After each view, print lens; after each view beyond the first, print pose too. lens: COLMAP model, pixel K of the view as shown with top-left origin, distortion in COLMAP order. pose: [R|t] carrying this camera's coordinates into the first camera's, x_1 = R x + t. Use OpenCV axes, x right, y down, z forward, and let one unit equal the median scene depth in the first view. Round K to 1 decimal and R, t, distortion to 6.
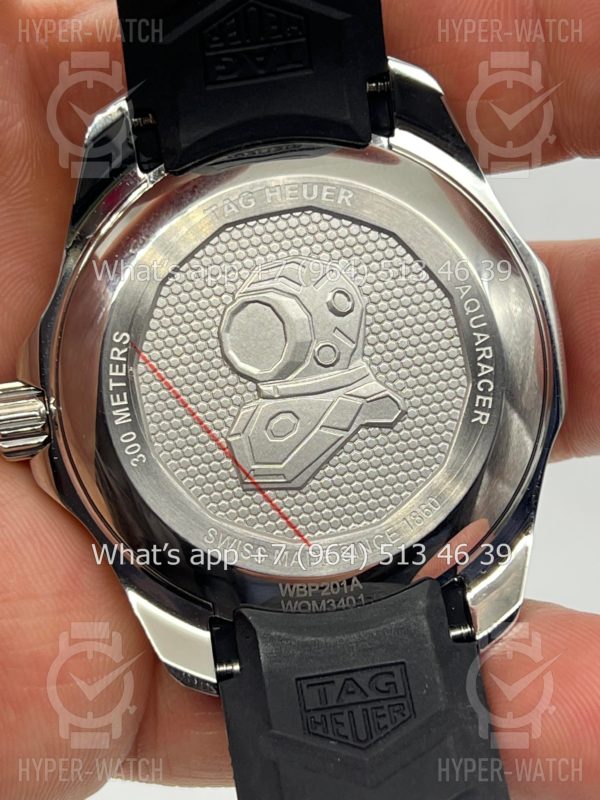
lens RADIAL K [[1855.1, 0, 299.4], [0, 1855.1, 399.5], [0, 0, 1]] dist [0.184900, 0.000000]
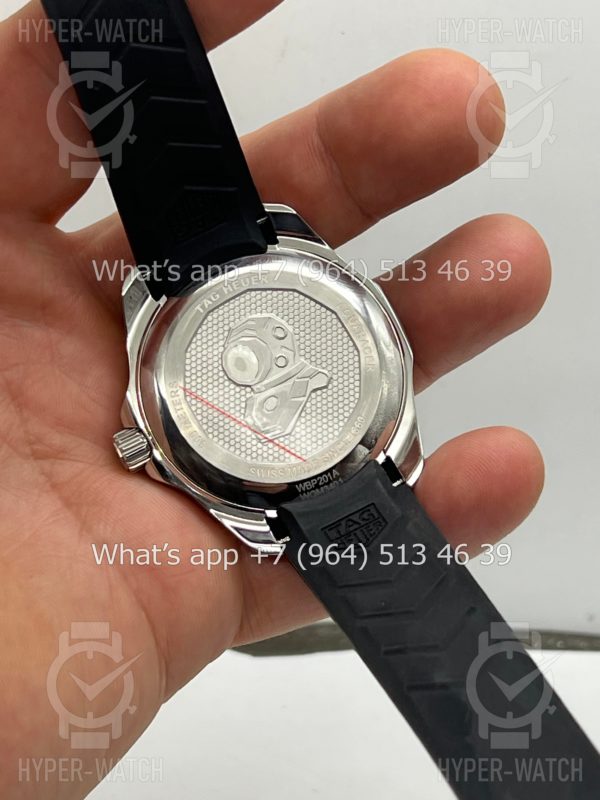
lens RADIAL K [[1855.1, 0, 300.4], [0, 1855.1, 400.2], [0, 0, 1]] dist [0.184900, 0.000000]
pose [[0.948070, -0.308414, 0.077748, -0.124118], [0.316161, 0.940503, -0.124485, 0.250144], [-0.034729, 0.142602, 0.989171, -0.834793]]
